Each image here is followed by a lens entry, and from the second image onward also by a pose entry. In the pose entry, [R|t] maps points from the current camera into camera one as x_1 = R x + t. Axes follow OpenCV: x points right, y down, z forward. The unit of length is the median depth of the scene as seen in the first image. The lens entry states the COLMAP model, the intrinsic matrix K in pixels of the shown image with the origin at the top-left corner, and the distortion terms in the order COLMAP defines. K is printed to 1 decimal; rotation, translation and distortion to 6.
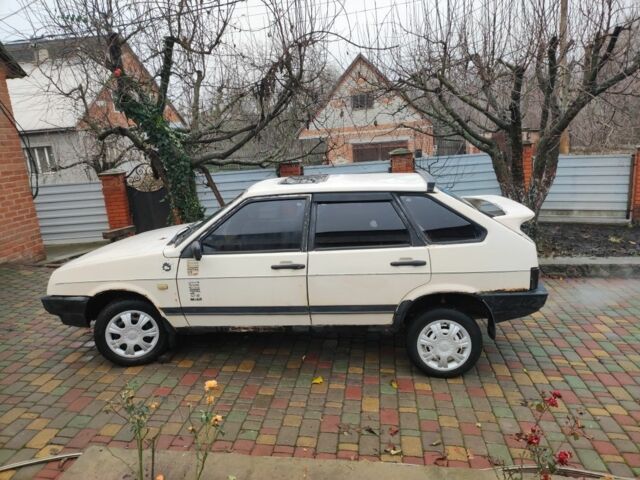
lens RADIAL K [[458.1, 0, 317.8], [0, 458.1, 241.2], [0, 0, 1]] dist [0.027221, -0.017199]
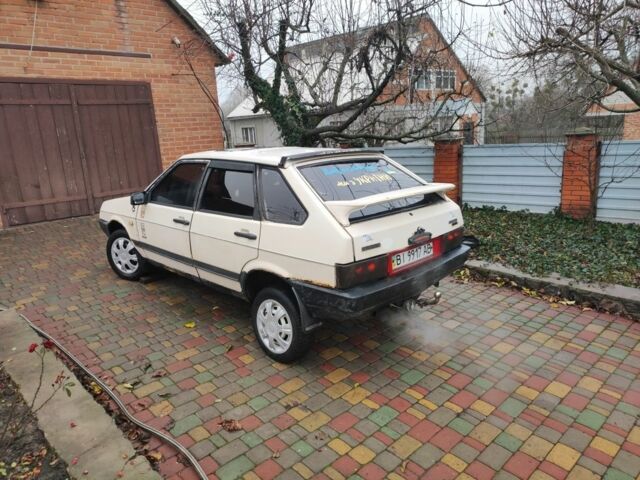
lens RADIAL K [[458.1, 0, 318.5], [0, 458.1, 239.5], [0, 0, 1]] dist [0.027221, -0.017199]
pose [[0.786017, 0.173650, -0.593316, 0.889677], [-0.147120, 0.984709, 0.093298, -0.057853], [0.600444, 0.013955, 0.799545, 0.281172]]
